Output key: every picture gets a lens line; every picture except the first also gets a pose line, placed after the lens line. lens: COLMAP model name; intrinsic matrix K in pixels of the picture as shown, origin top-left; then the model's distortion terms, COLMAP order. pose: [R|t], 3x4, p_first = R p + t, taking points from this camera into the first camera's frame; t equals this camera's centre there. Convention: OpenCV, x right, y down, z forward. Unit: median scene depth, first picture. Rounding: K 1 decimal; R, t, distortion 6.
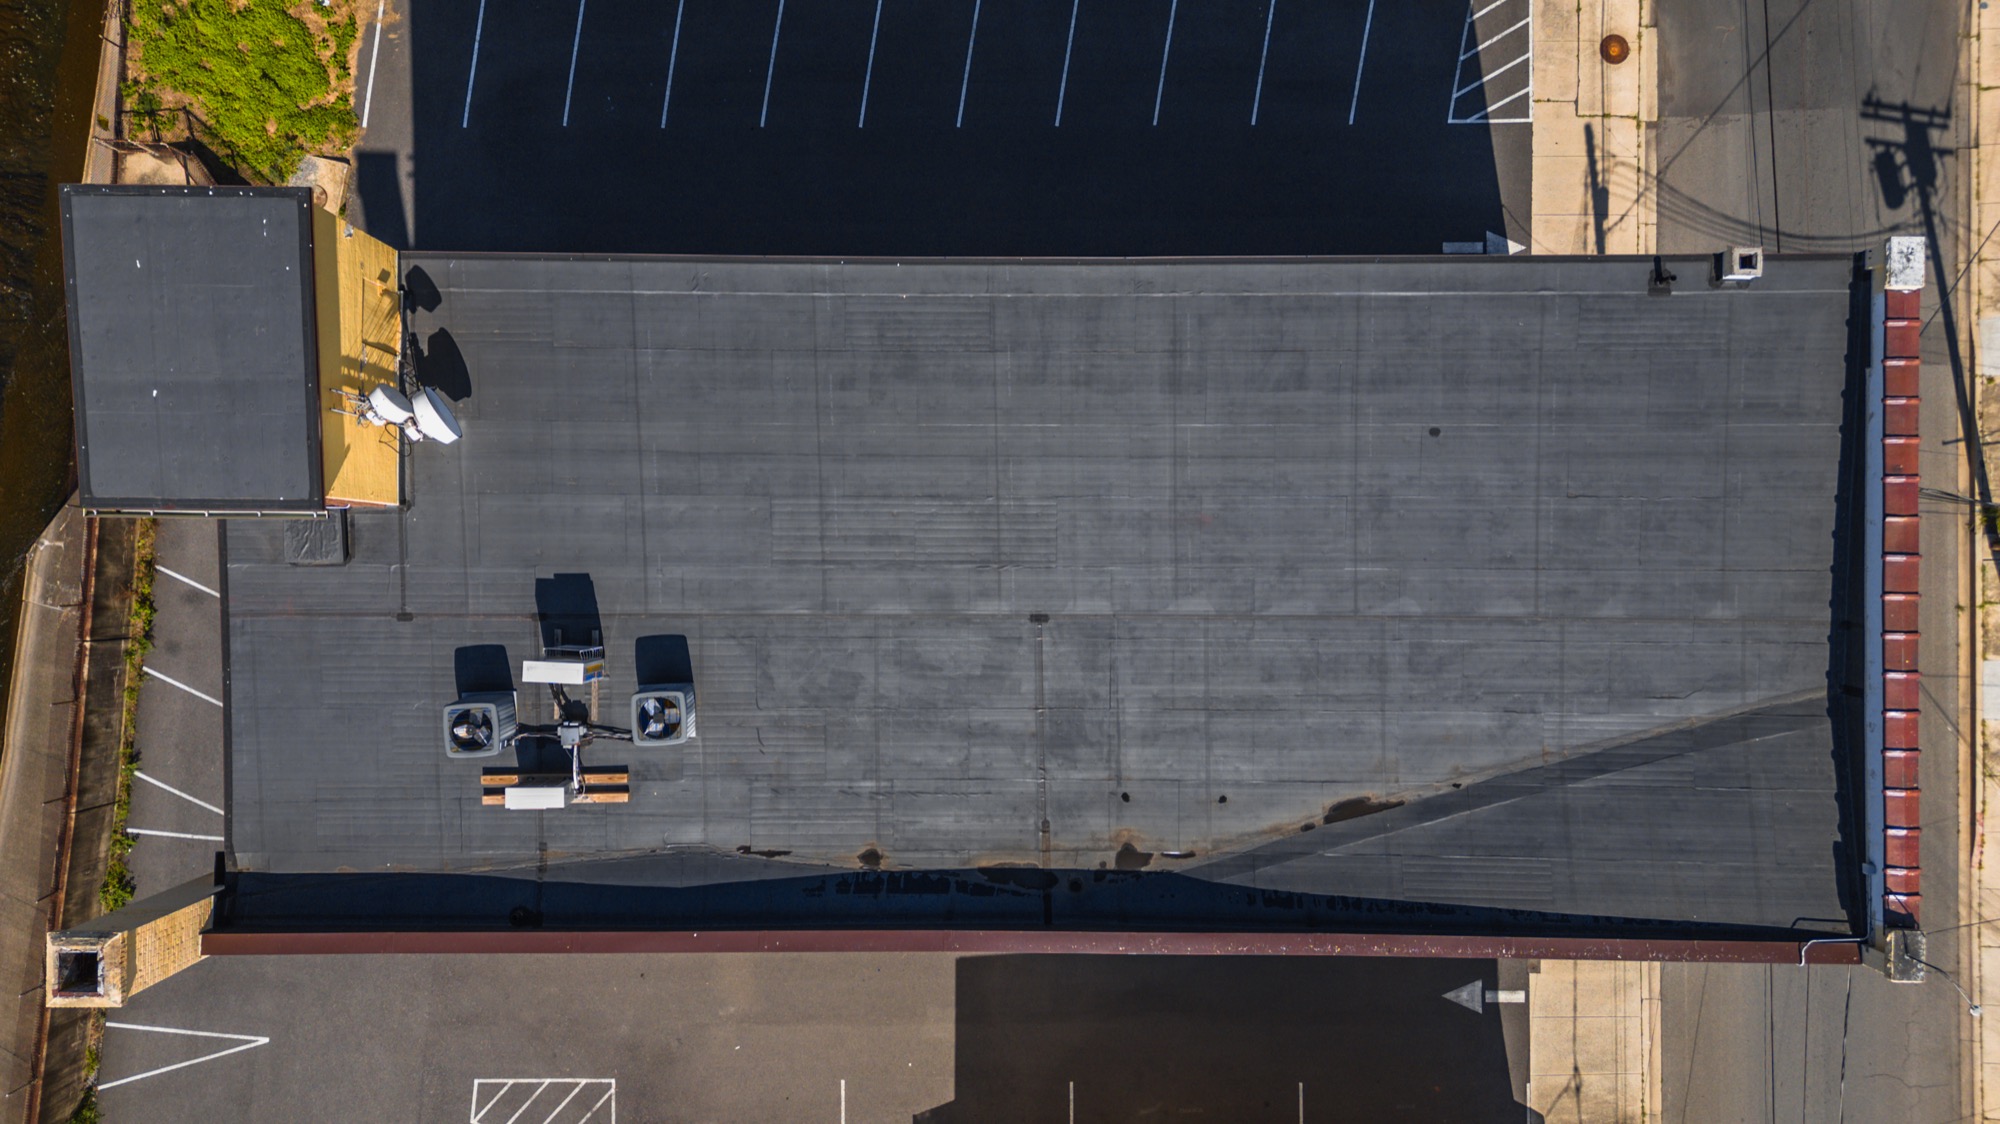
lens RADIAL K [[1472.5, 0, 957.6], [0, 1472.5, 563.3], [0, 0, 1]] dist [0.044678, -0.028924]
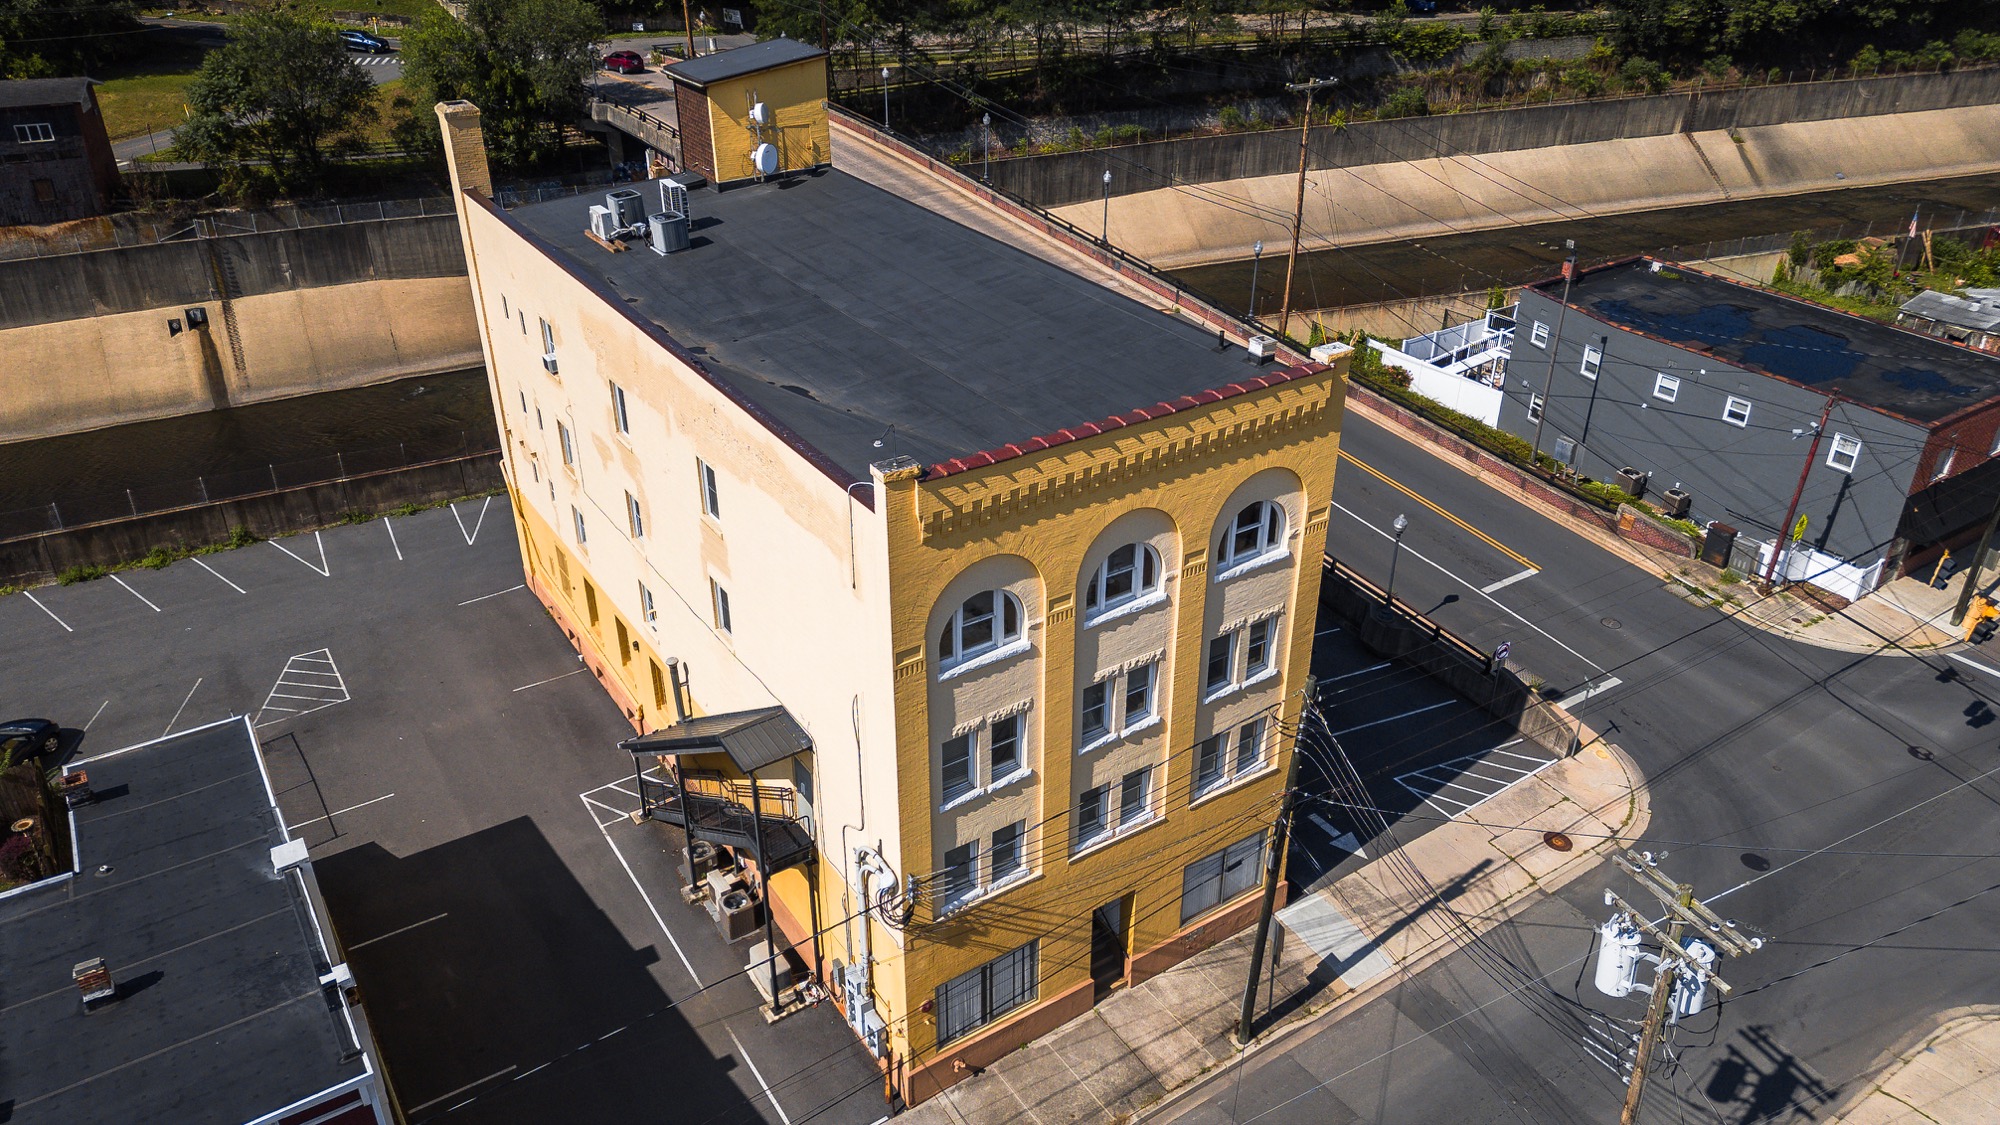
lens RADIAL K [[1403.5, 0, 1000.4], [0, 1403.5, 560.5], [0, 0, 1]] dist [0.076384, -0.072937]
pose [[0.553864, 0.406524, -0.726618, 0.910257], [-0.832604, 0.272804, -0.482025, 0.447571], [0.002270, 0.871961, 0.489570, 0.324168]]
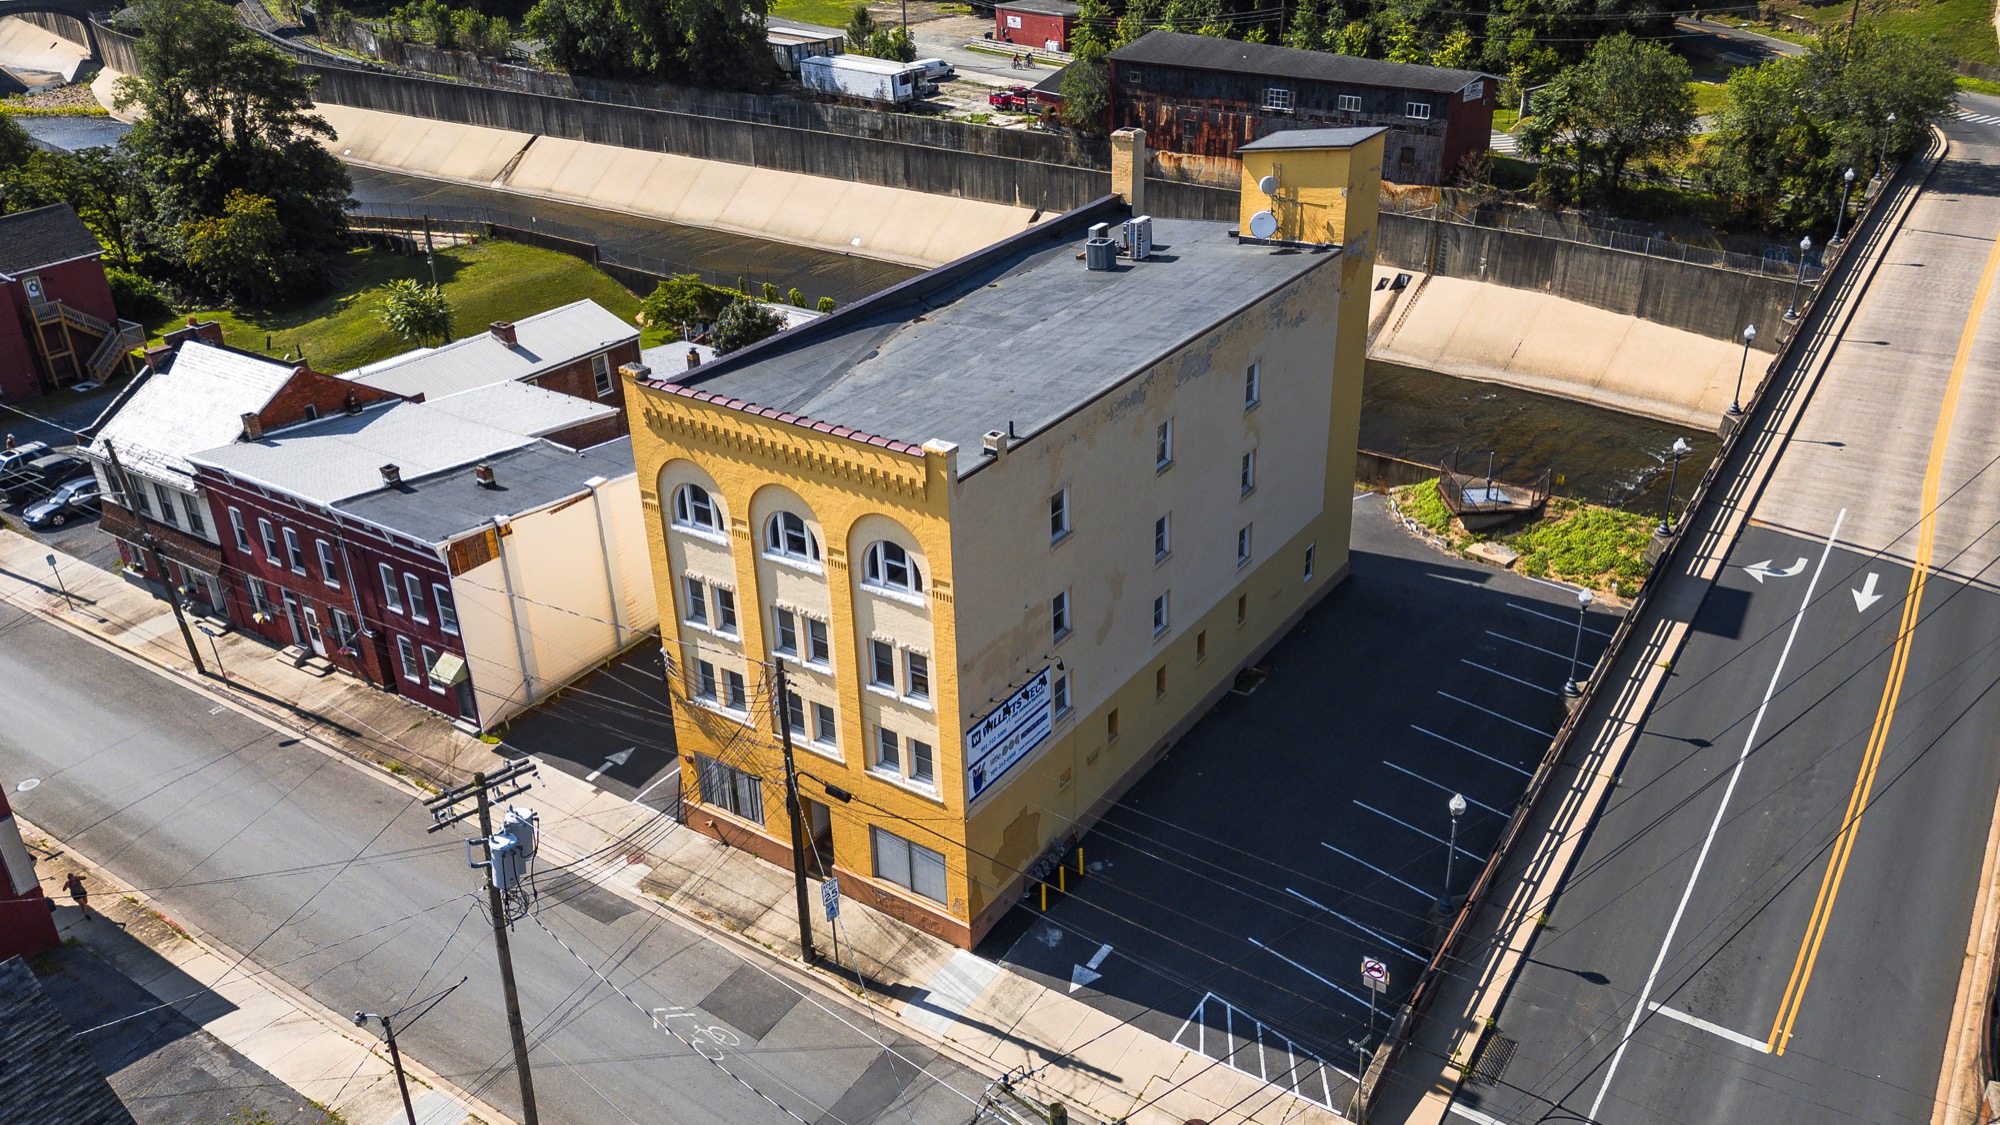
lens RADIAL K [[1531.6, 0, 1000.0], [0, 1531.6, 562.5], [0, 0, 1]] dist [0.087773, -0.093354]
pose [[-0.564379, 0.392887, -0.726027, 1.122369], [-0.824762, -0.230789, 0.516240, -0.689265], [0.035265, 0.890155, 0.454291, 0.225223]]
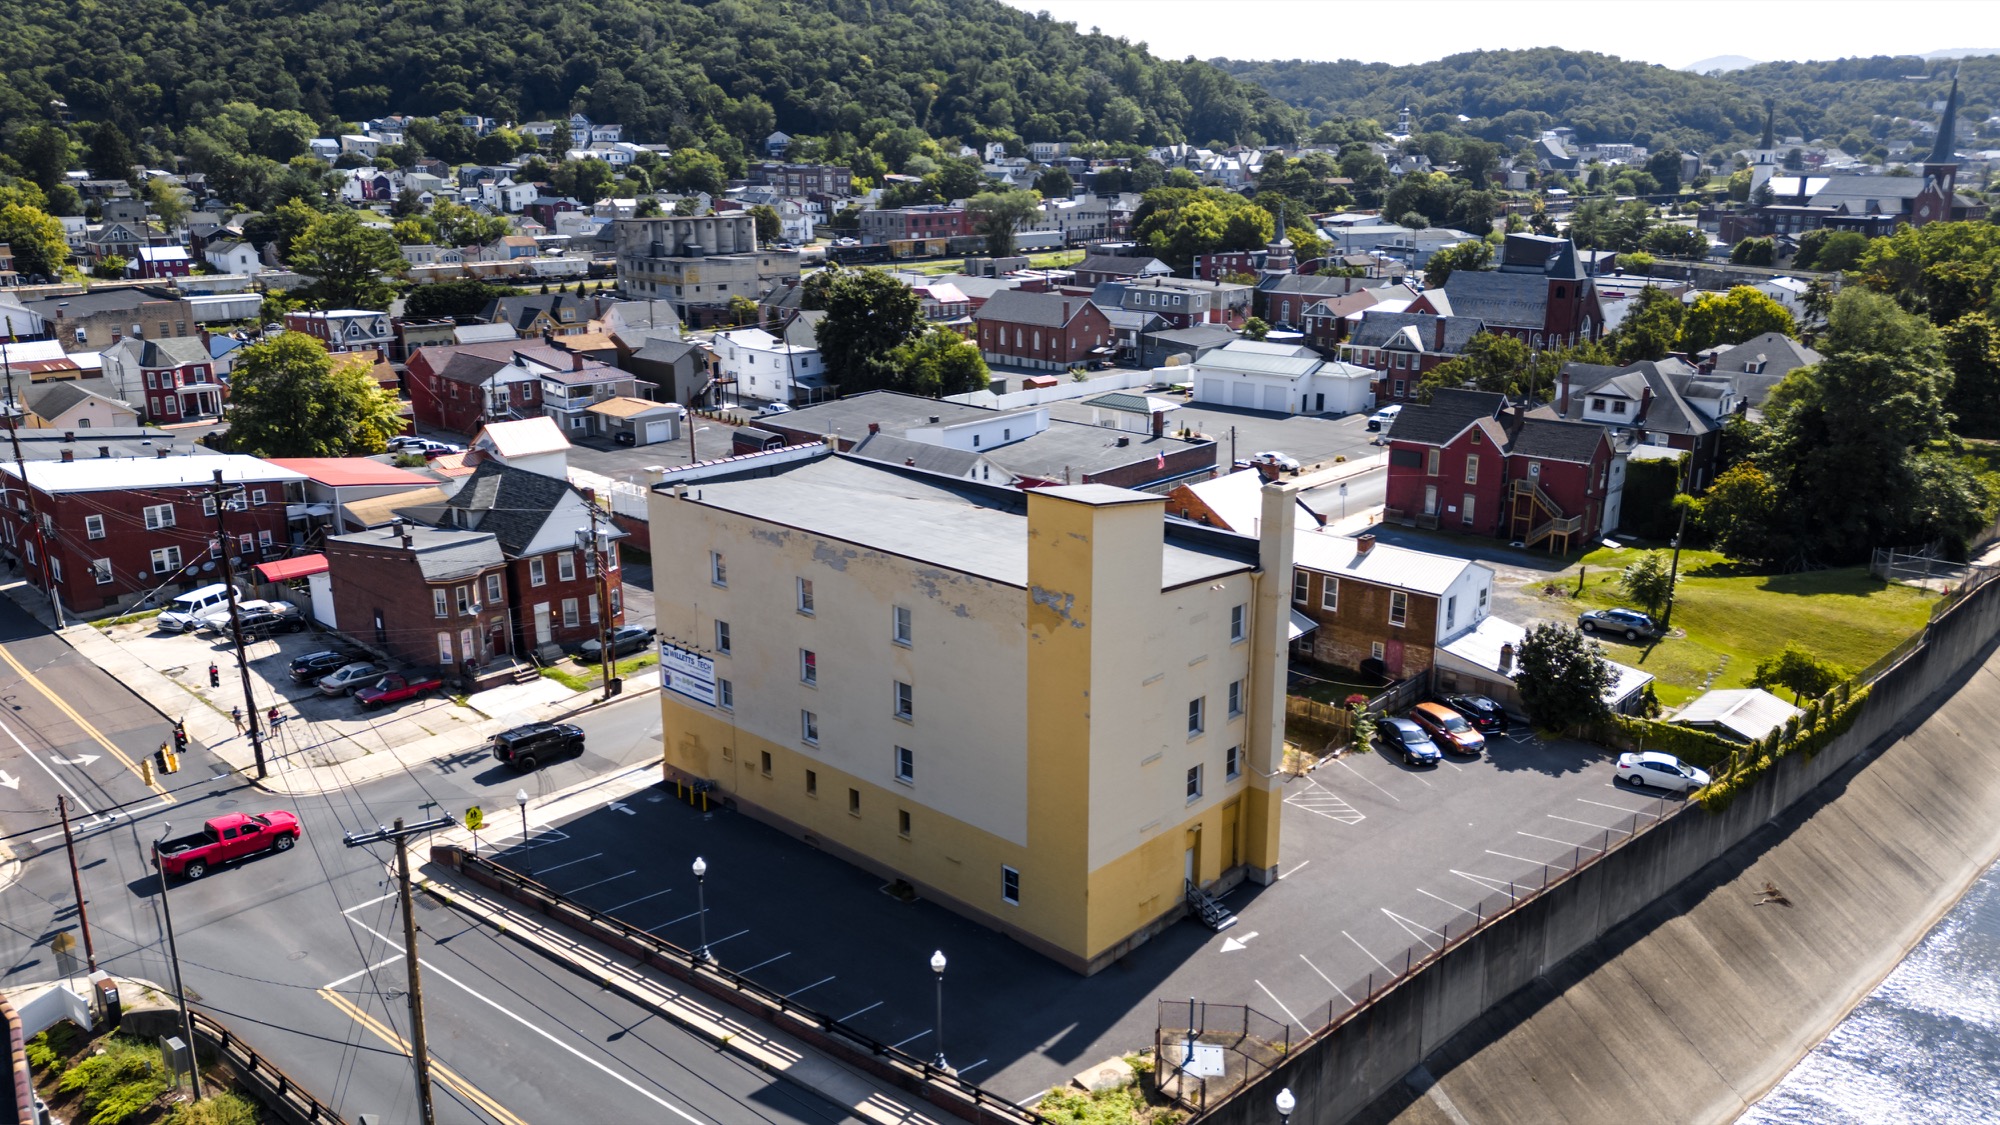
lens RADIAL K [[1464.7, 0, 1003.0], [0, 1464.7, 560.6], [0, 0, 1]] dist [0.079737, -0.078628]
pose [[-0.736796, -0.179722, 0.651792, -1.132201], [0.676115, -0.196709, 0.710052, -1.141138], [0.000601, 0.963849, 0.266447, 0.237226]]
